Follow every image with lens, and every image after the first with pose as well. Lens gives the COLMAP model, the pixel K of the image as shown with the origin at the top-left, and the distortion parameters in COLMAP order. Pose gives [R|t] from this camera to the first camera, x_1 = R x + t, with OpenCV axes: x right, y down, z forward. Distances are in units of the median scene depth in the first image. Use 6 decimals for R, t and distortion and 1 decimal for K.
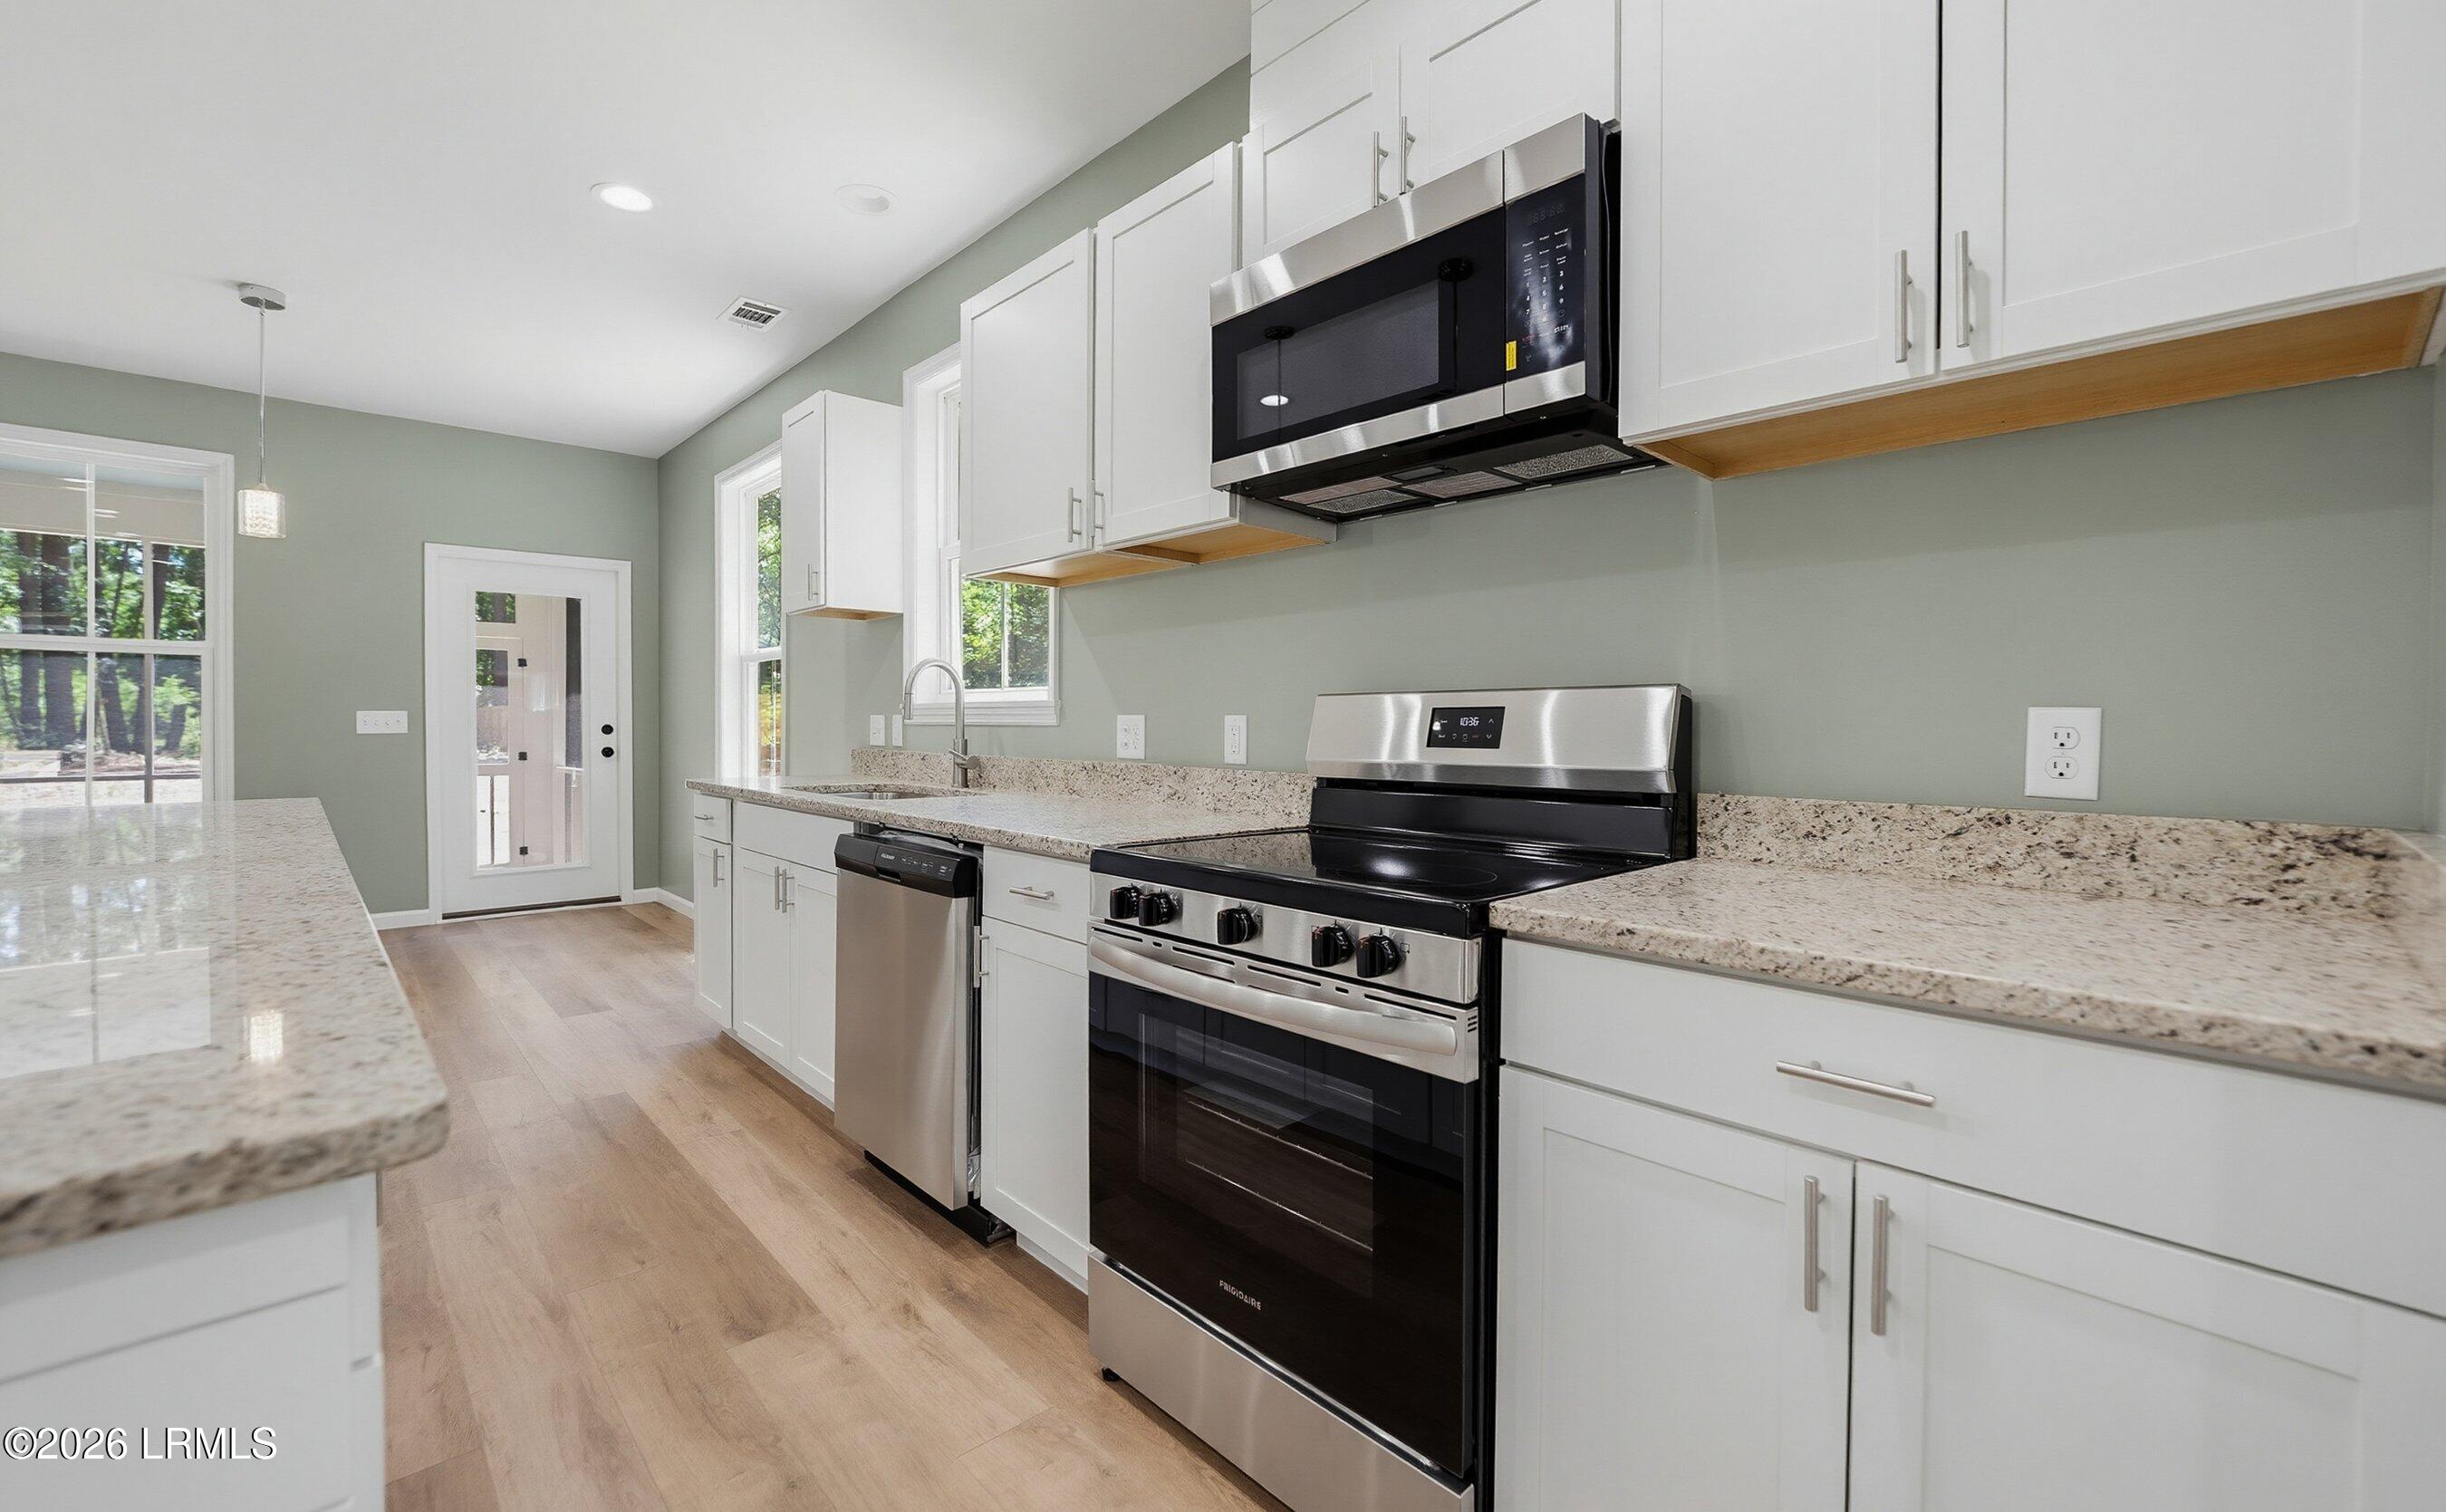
lens RADIAL K [[1004.6, 0, 1227.9], [0, 1004.6, 732.4], [0, 0, 1]] dist [-0.014313, 0.000091]
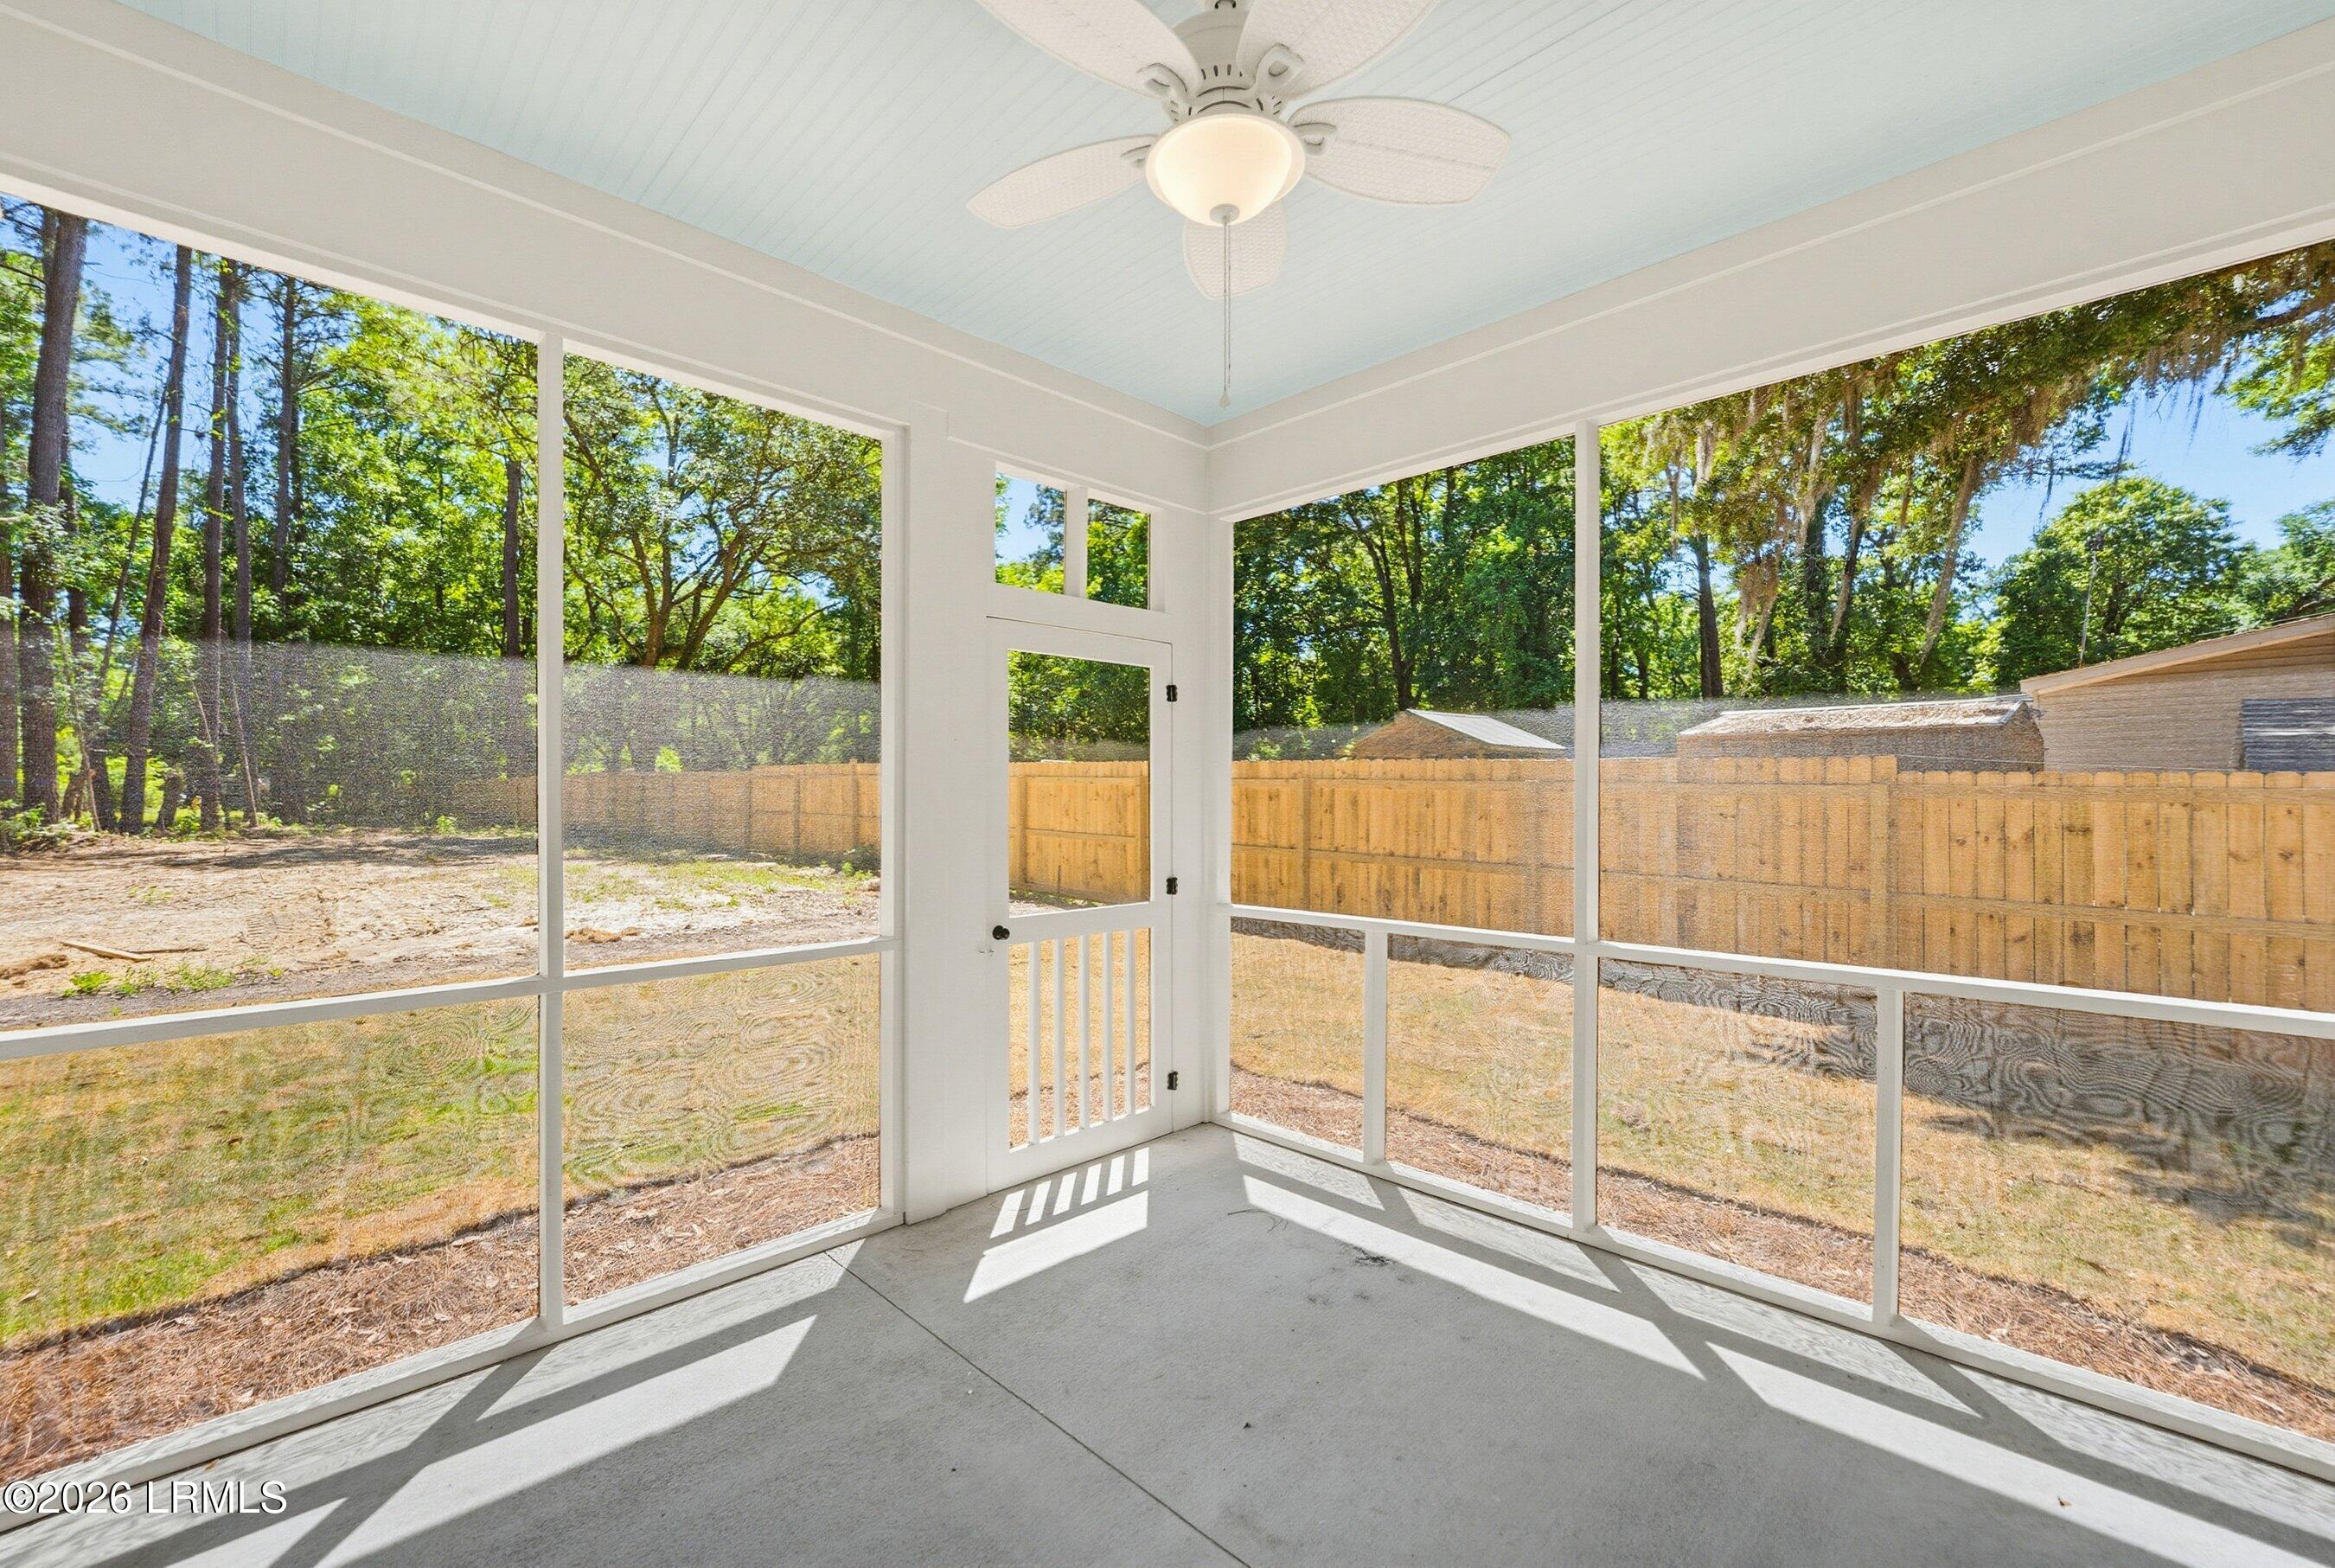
lens RADIAL K [[966.6, 0, 1152.1], [0, 966.6, 829.9], [0, 0, 1]] dist [-0.011661, 0.000041]
pose [[0.999959, -0.008972, 0.001470, -2.499447], [0.008912, 0.999299, 0.036373, -0.072494], [-0.001796, -0.036359, 0.999337, 1.863329]]
